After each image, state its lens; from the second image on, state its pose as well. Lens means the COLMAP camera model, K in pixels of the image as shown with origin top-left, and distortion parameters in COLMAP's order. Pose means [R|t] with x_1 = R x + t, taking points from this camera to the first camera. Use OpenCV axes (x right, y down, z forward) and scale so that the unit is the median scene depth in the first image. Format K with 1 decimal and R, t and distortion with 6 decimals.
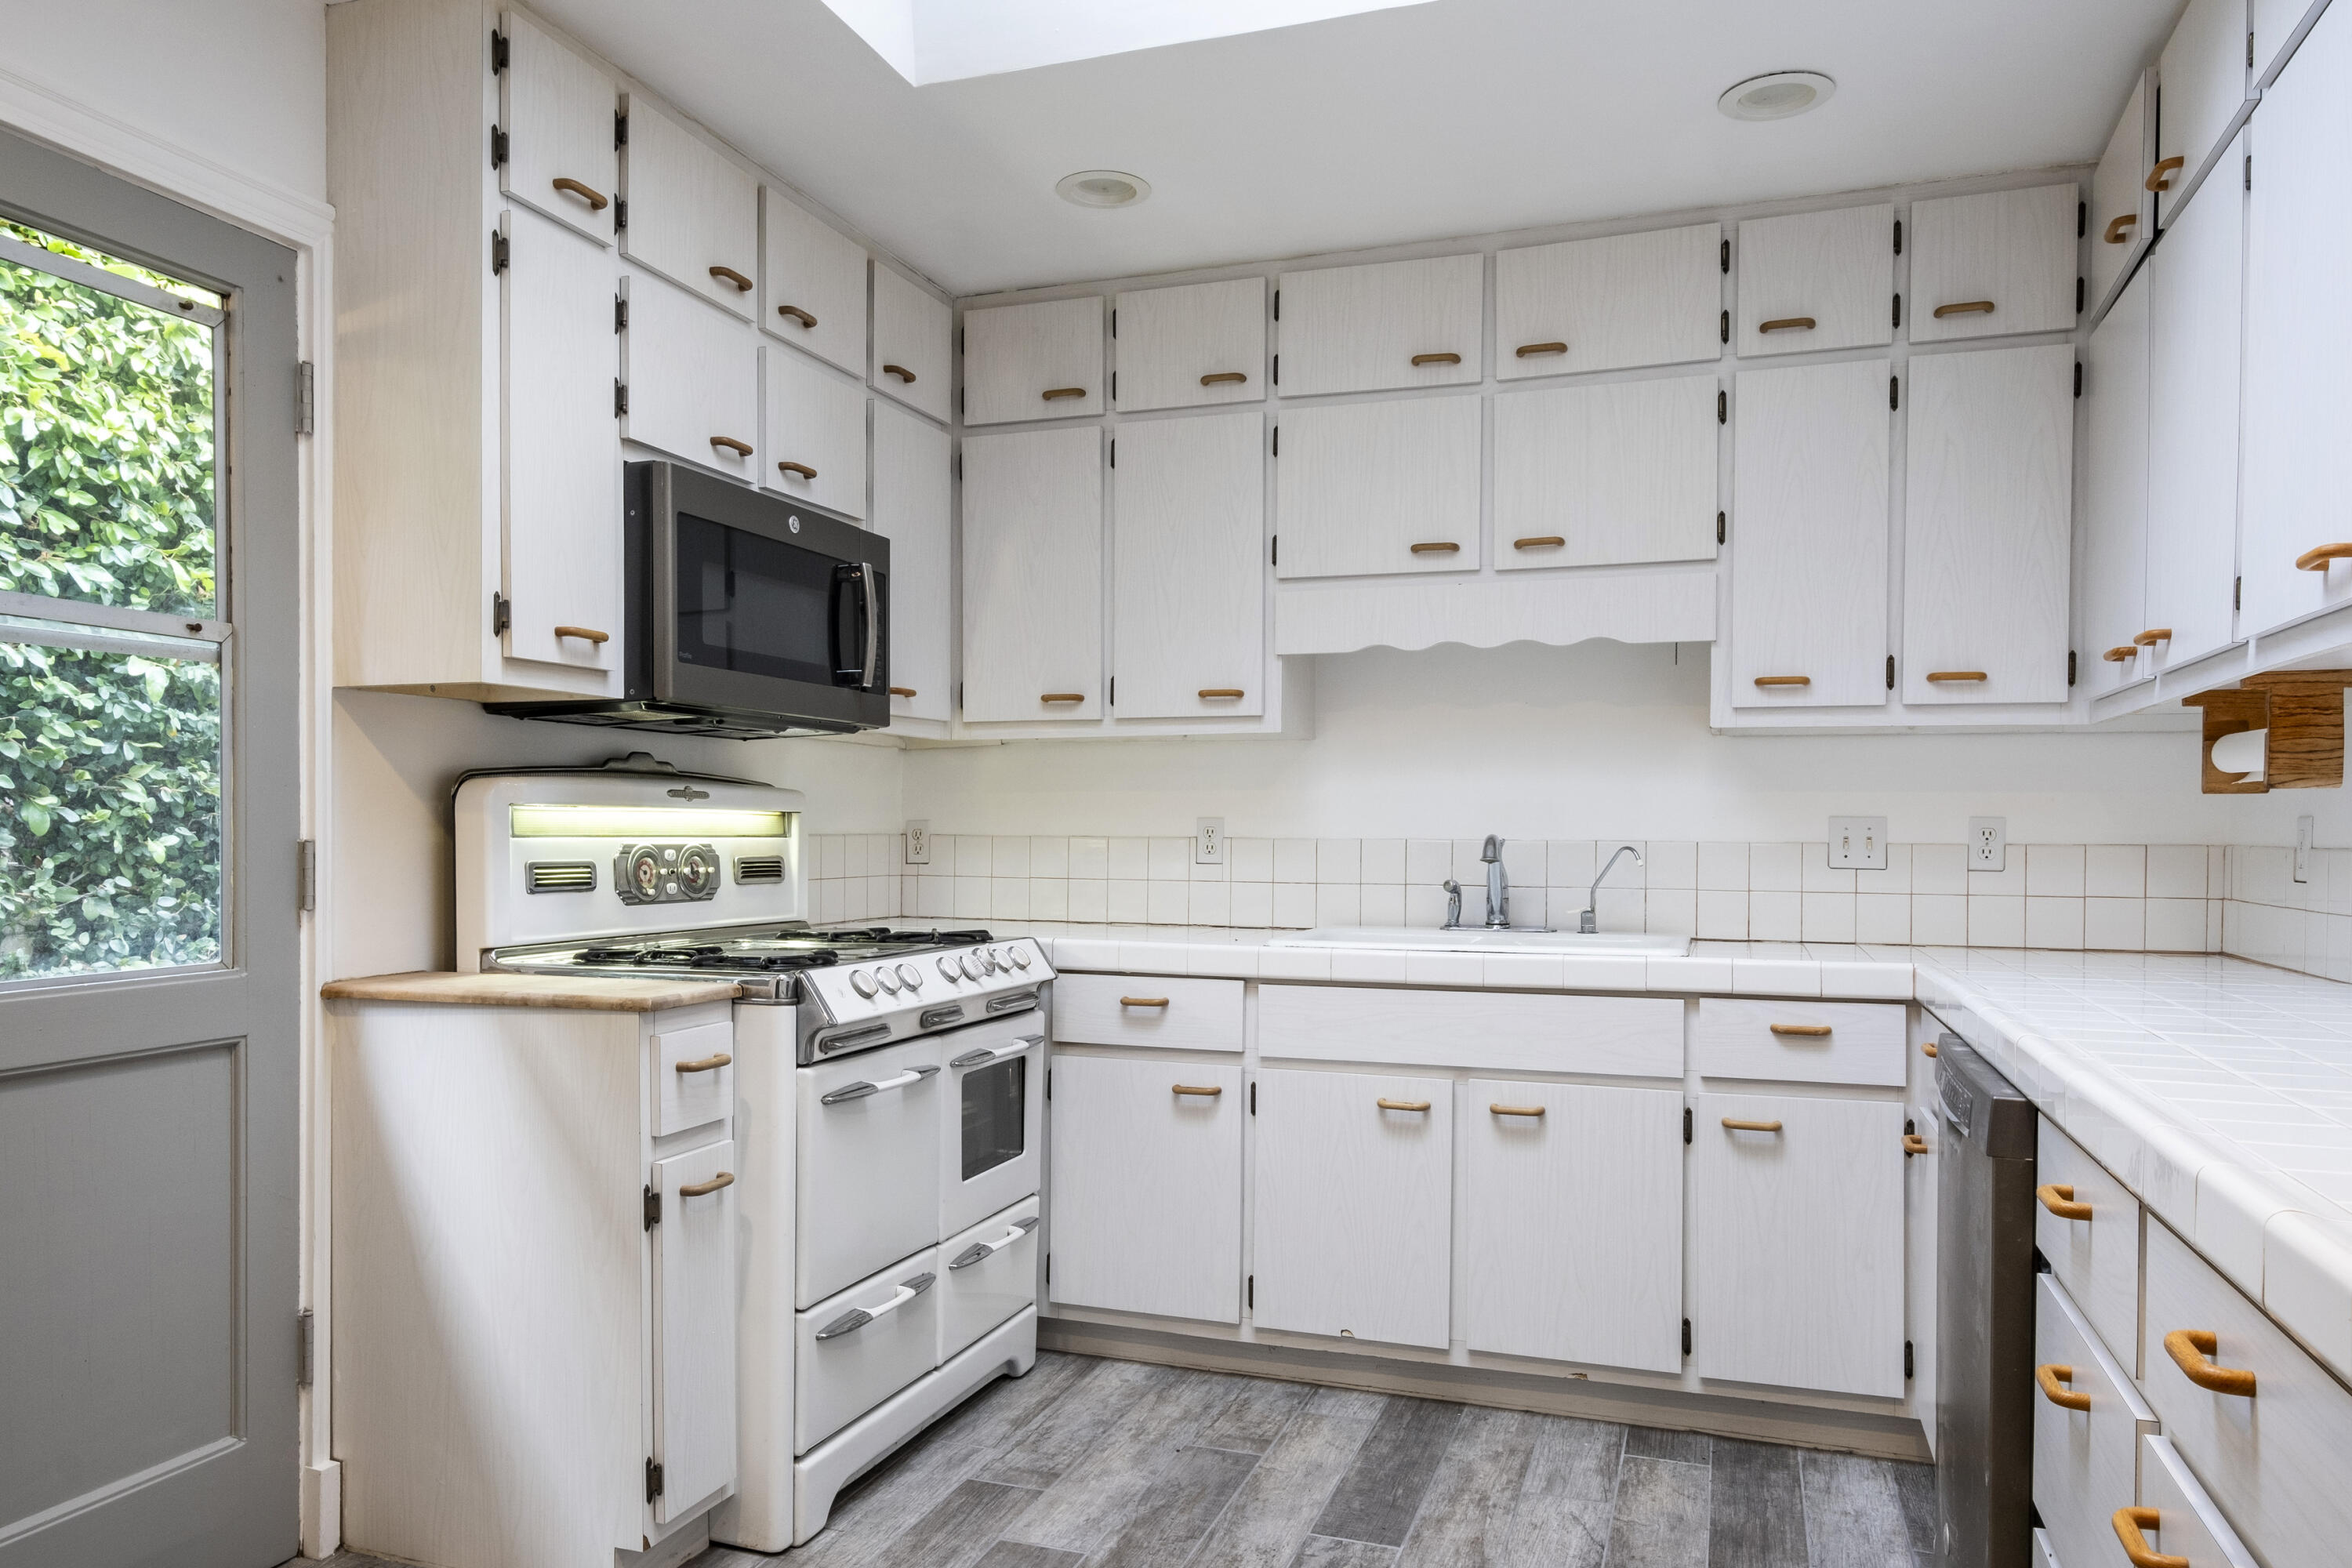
lens RADIAL K [[1587.4, 0, 1174.4], [0, 1587.4, 793.2], [0, 0, 1]] dist [0.004206, 0.000889]
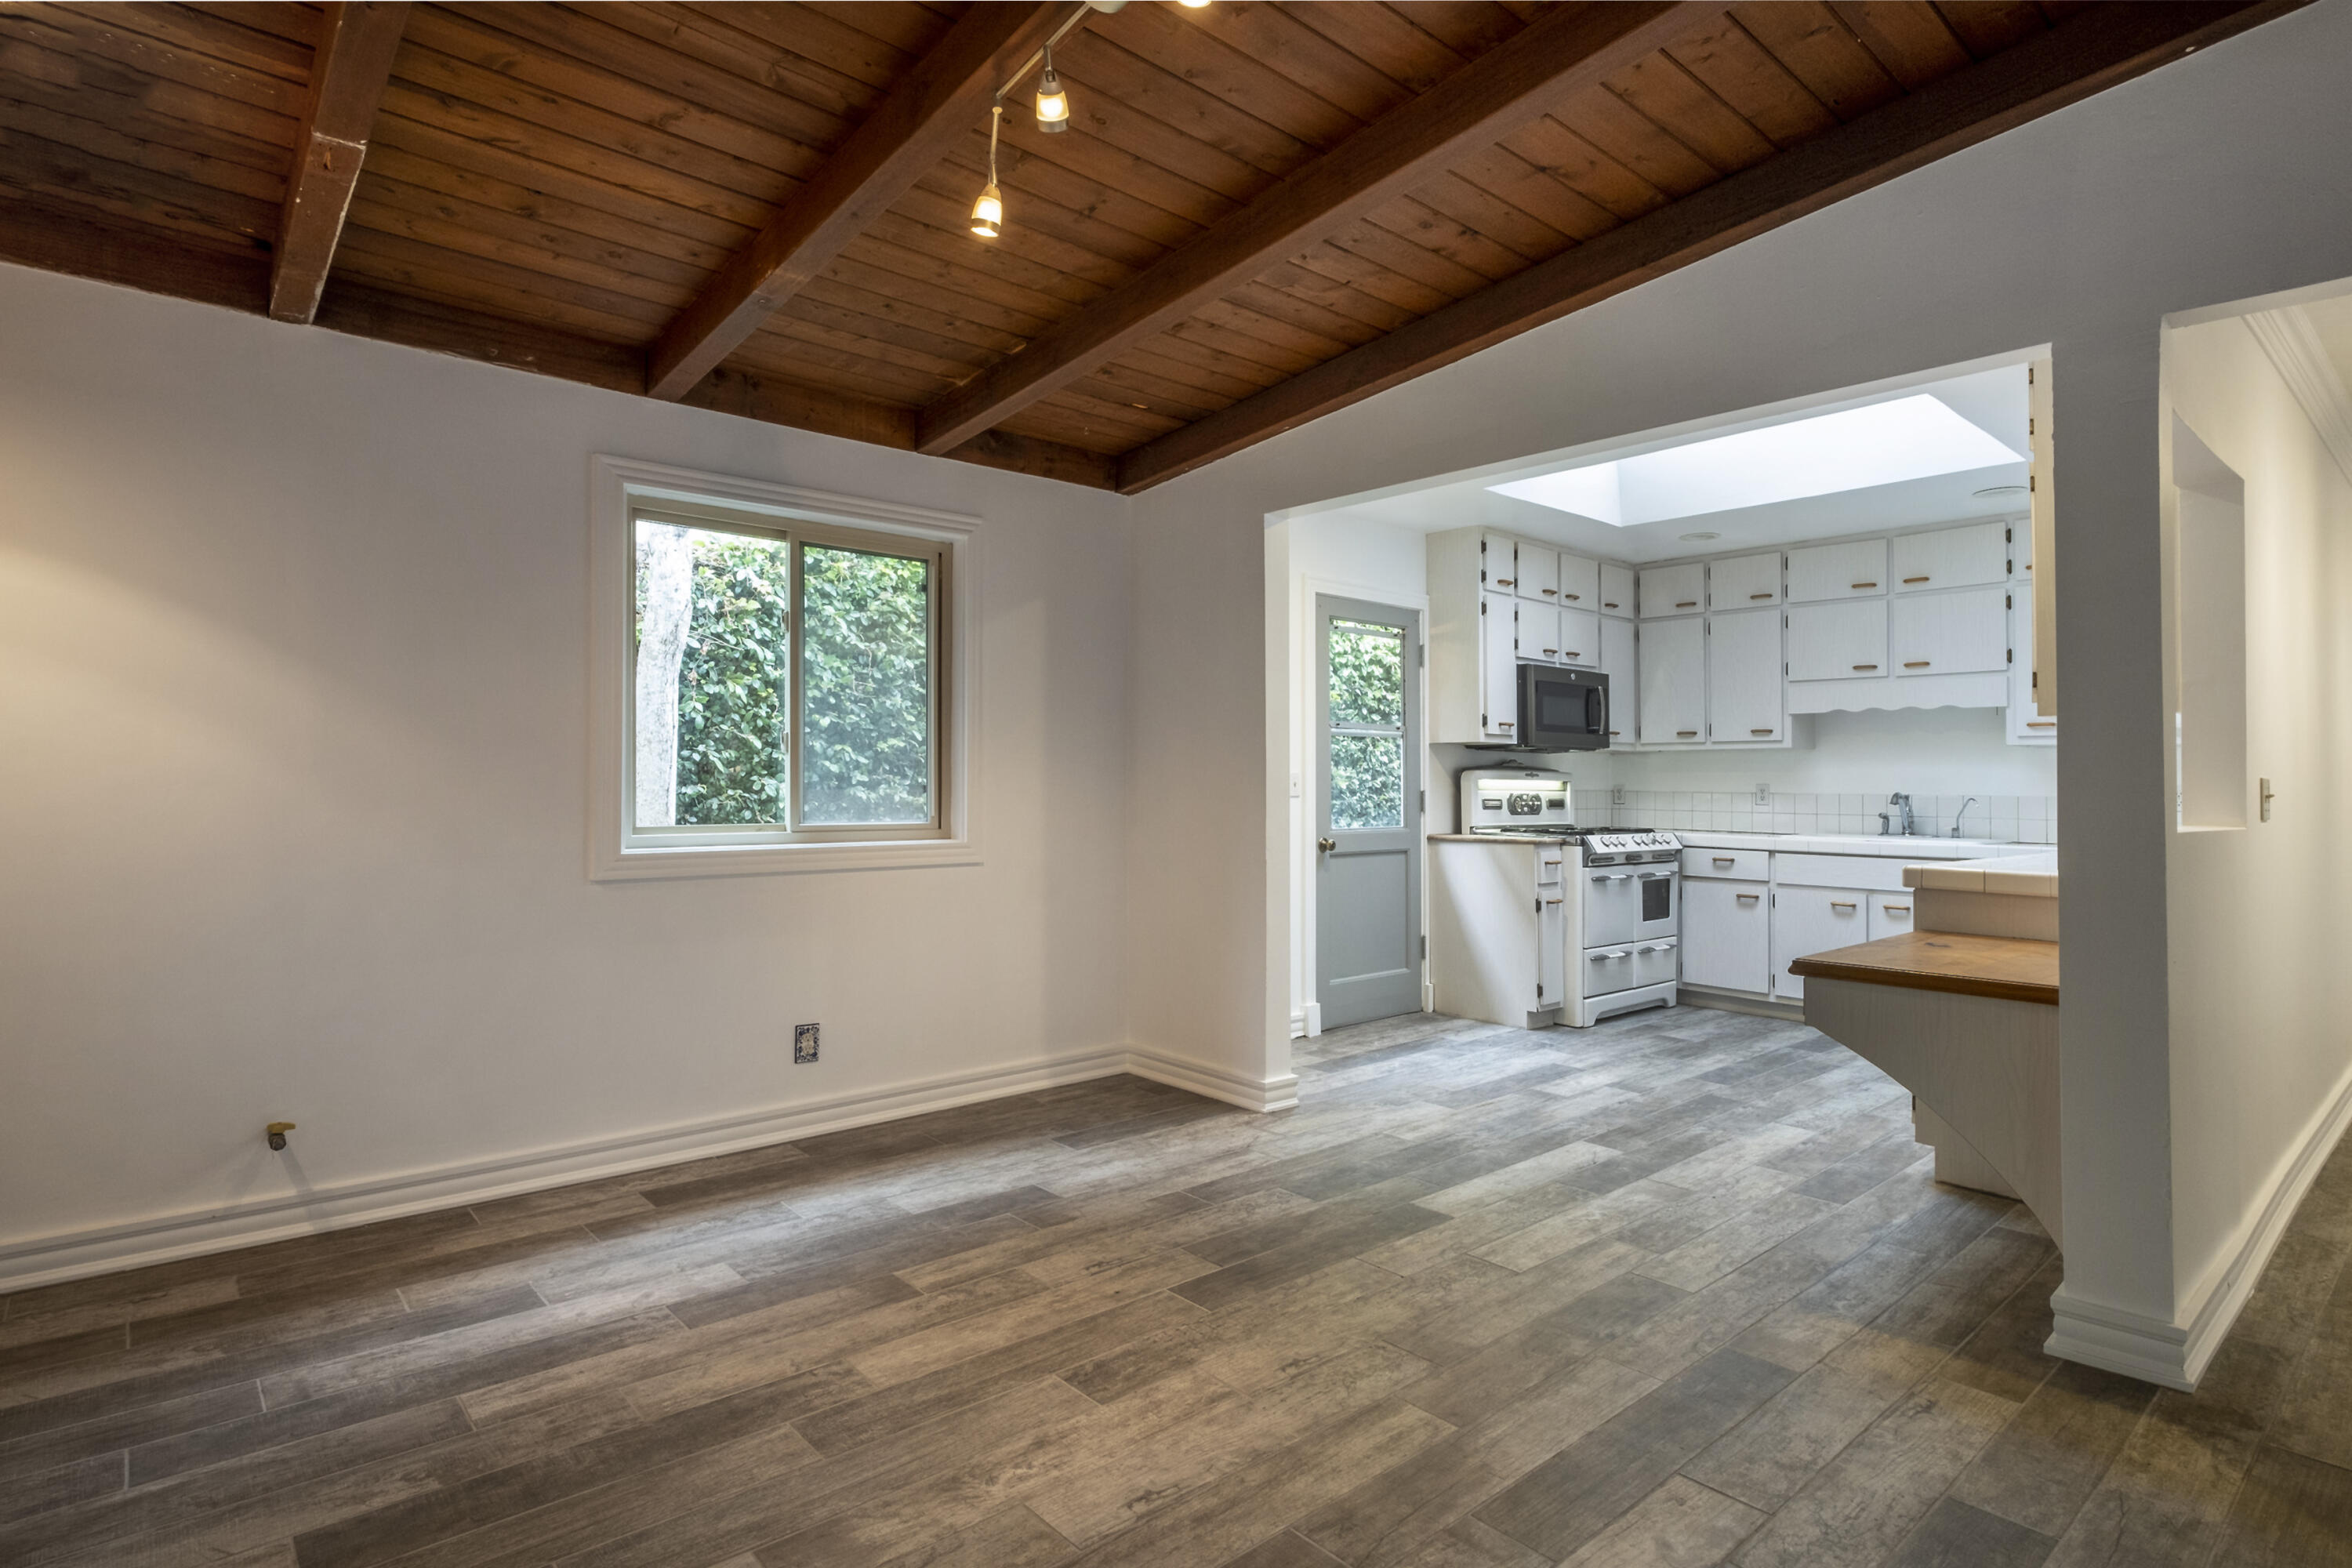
lens RADIAL K [[1147.9, 0, 1113.7], [0, 1147.9, 754.2], [0, 0, 1]] dist [0.000503, -0.000116]
pose [[0.848286, -0.011100, -0.529421, 0.133488], [0.006225, 0.999920, -0.010990, -0.019086], [0.529501, 0.006027, 0.848288, -1.088213]]
